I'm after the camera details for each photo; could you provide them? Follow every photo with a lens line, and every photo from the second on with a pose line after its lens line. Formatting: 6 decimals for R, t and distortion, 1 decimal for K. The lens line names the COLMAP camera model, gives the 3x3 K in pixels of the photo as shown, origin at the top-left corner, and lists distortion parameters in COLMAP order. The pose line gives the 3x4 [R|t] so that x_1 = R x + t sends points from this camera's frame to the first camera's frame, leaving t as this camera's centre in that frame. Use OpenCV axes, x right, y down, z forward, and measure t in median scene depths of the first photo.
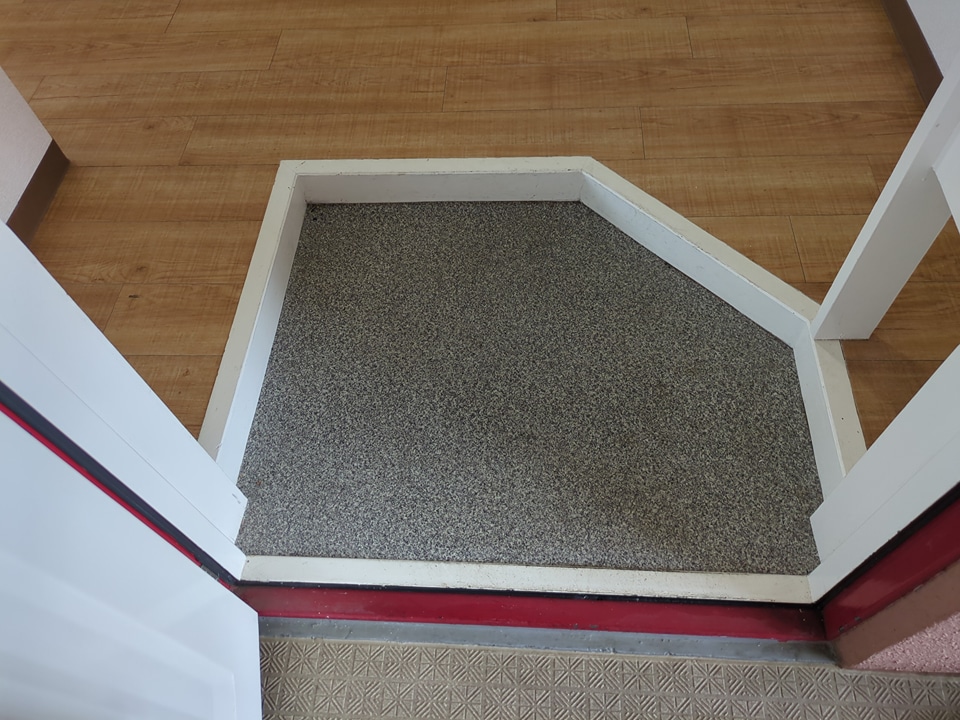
lens RADIAL K [[718.5, 0, 466.2], [0, 718.5, 361.4], [0, 0, 1]] dist [0.046511, -0.032158]
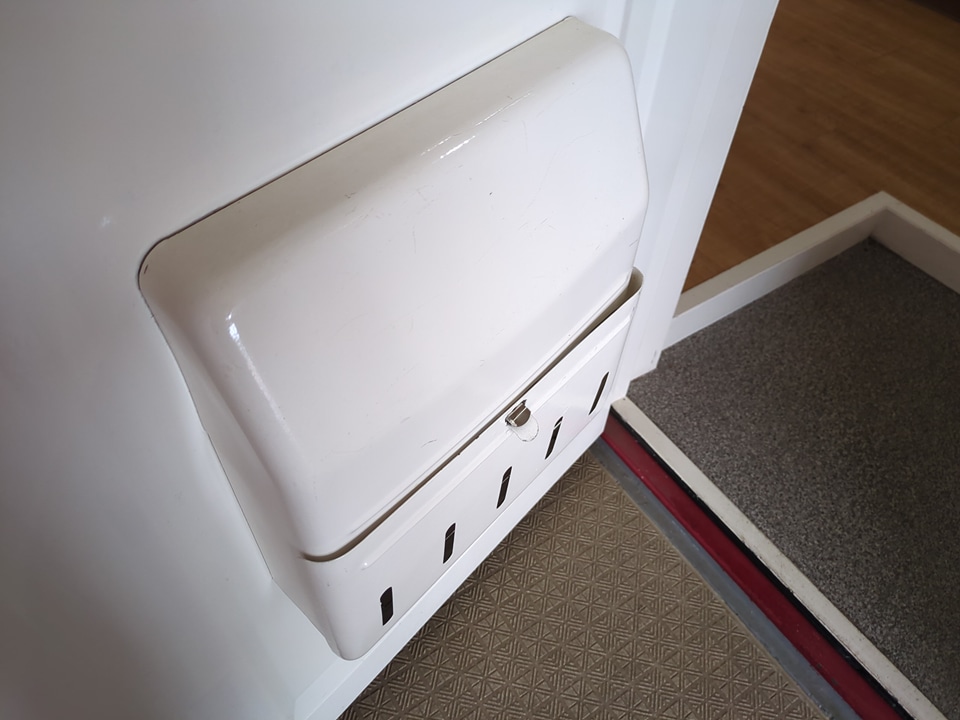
lens RADIAL K [[718.5, 0, 466.2], [0, 718.5, 361.4], [0, 0, 1]] dist [0.046511, -0.032158]
pose [[0.601462, 0.664902, -0.442887, 0.022320], [-0.705882, 0.701910, 0.095149, 0.287339], [0.374132, 0.255397, 0.891514, -0.156186]]
